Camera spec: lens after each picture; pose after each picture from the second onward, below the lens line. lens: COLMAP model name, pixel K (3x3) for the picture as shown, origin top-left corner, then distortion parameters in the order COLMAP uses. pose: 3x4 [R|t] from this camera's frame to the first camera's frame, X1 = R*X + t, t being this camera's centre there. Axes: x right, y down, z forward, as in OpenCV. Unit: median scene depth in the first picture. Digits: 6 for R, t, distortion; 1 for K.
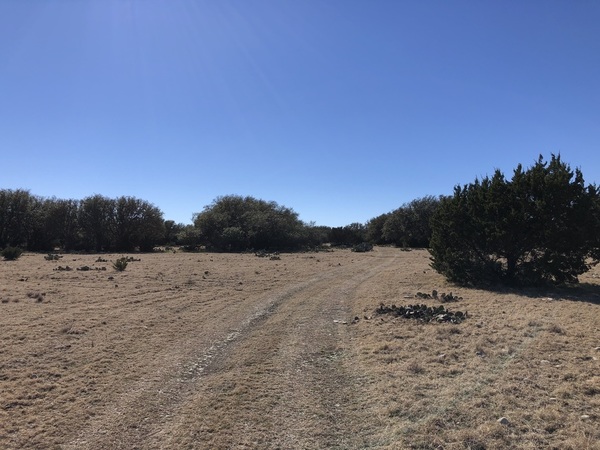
lens RADIAL K [[483.7, 0, 300.0], [0, 483.7, 220.3], [0, 0, 1]] dist [0.039942, -0.023021]
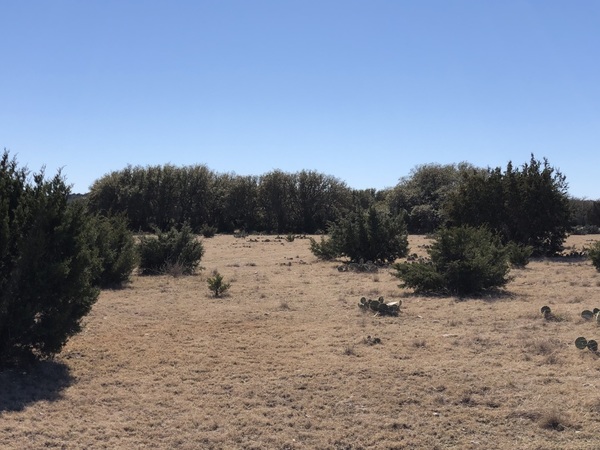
lens RADIAL K [[1031.0, 0, 300.0], [0, 1031.0, 225.2], [0, 0, 1]] dist [0.006015, 0.000000]
pose [[0.929260, -0.002408, -0.369418, 0.314142], [0.018958, 0.998972, 0.041177, -0.028021], [0.368939, -0.045268, 0.928350, -0.728225]]
